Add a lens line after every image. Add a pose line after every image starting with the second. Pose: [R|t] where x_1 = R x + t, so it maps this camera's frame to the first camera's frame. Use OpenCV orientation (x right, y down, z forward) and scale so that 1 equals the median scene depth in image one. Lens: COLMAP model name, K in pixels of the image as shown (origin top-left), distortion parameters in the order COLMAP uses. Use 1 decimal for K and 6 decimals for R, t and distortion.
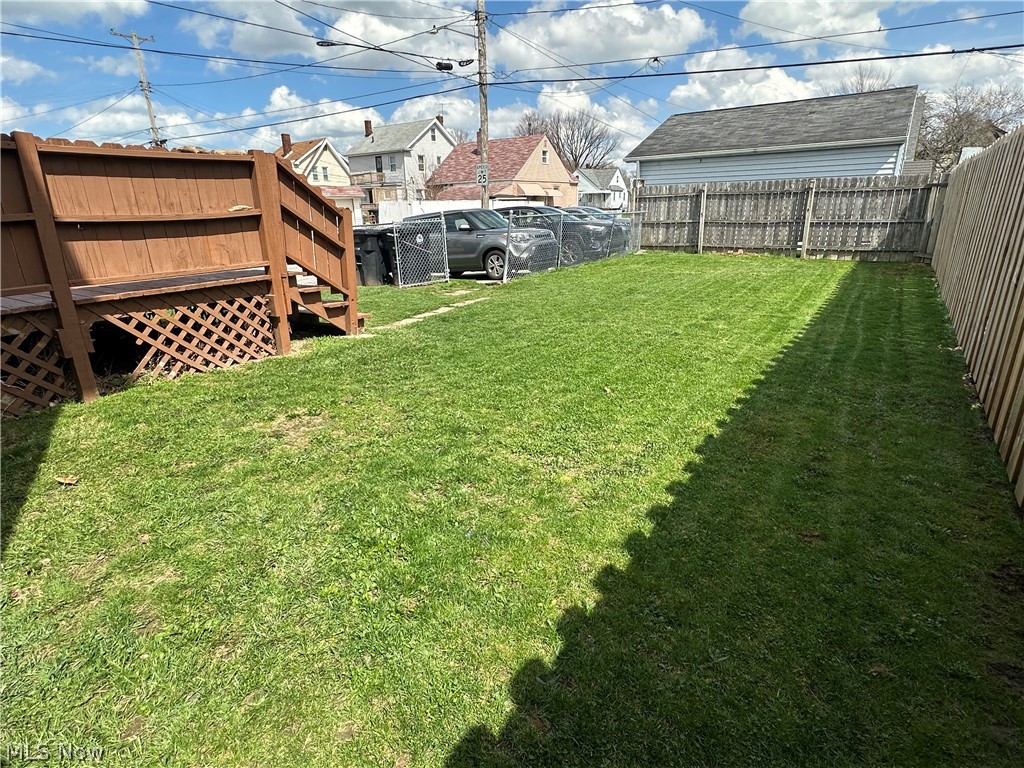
lens RADIAL K [[547.8, 0, 509.9], [0, 547.8, 392.8], [0, 0, 1]] dist [-0.006151, 0.002164]
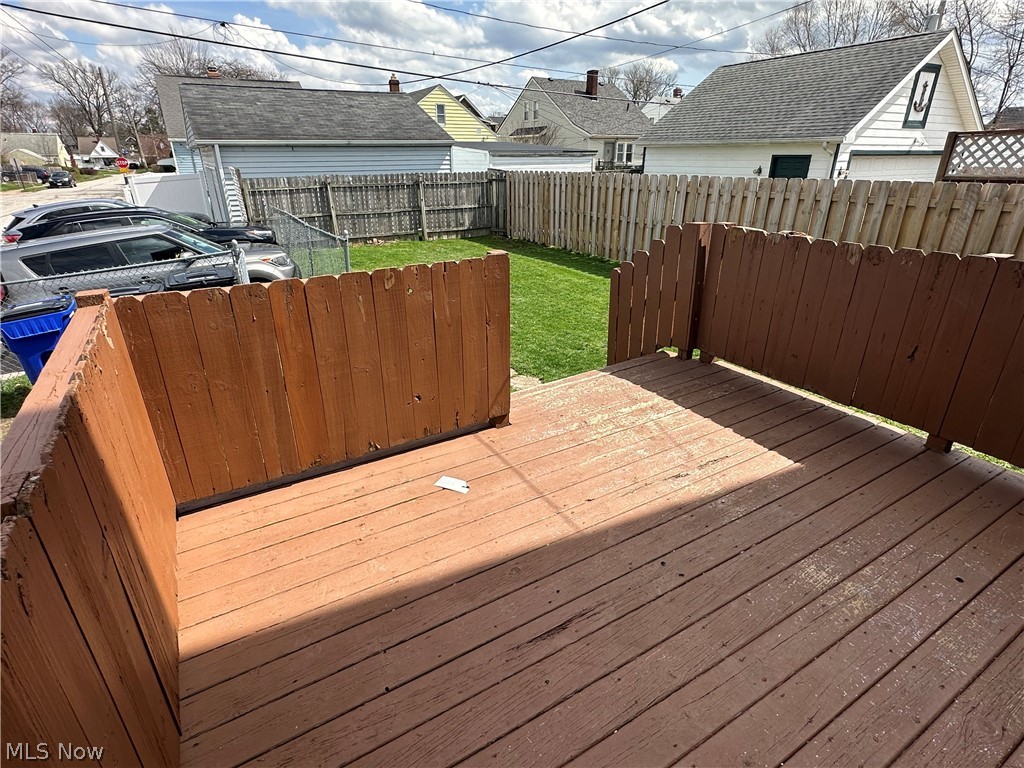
lens RADIAL K [[535.0, 0, 510.7], [0, 535.0, 379.6], [0, 0, 1]] dist [-0.000643, 0.001432]
pose [[0.420101, -0.335498, 0.843183, -0.472939], [0.287461, 0.930499, 0.227018, -0.179412], [-0.860745, 0.147012, 0.487346, 0.326890]]
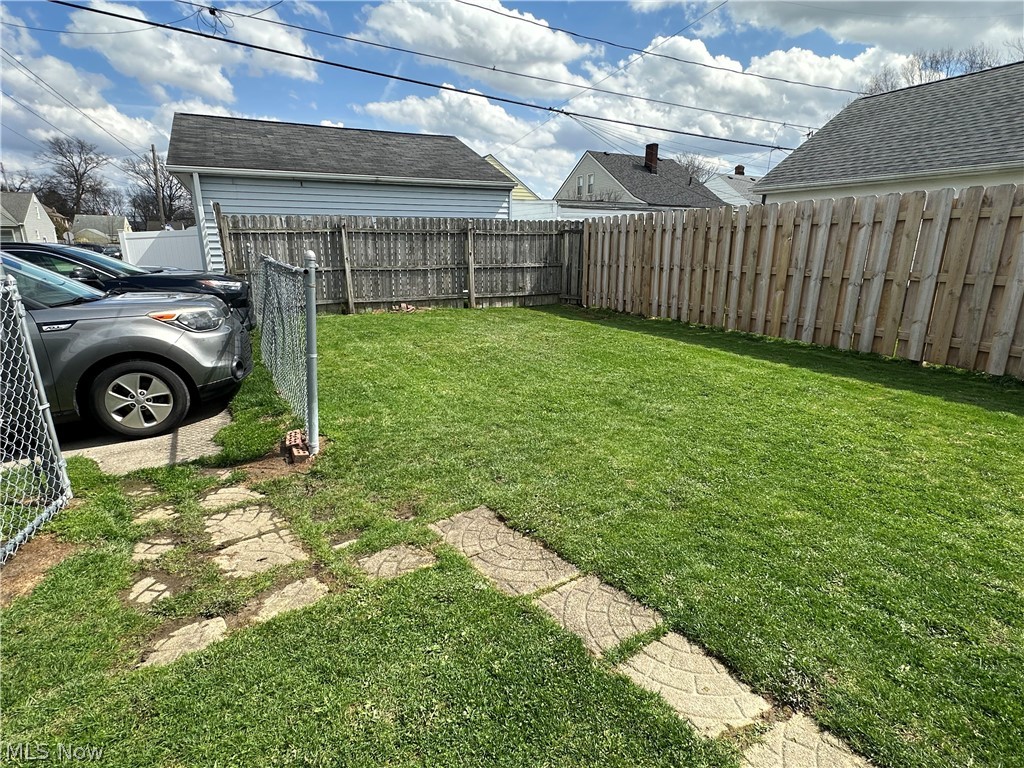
lens RADIAL K [[547.8, 0, 514.4], [0, 547.8, 380.3], [0, 0, 1]] dist [-0.006151, 0.002164]
pose [[0.478687, -0.196147, 0.855795, -0.199811], [0.268677, 0.960690, 0.069905, -0.182565], [-0.835866, 0.196470, 0.512570, 0.532191]]
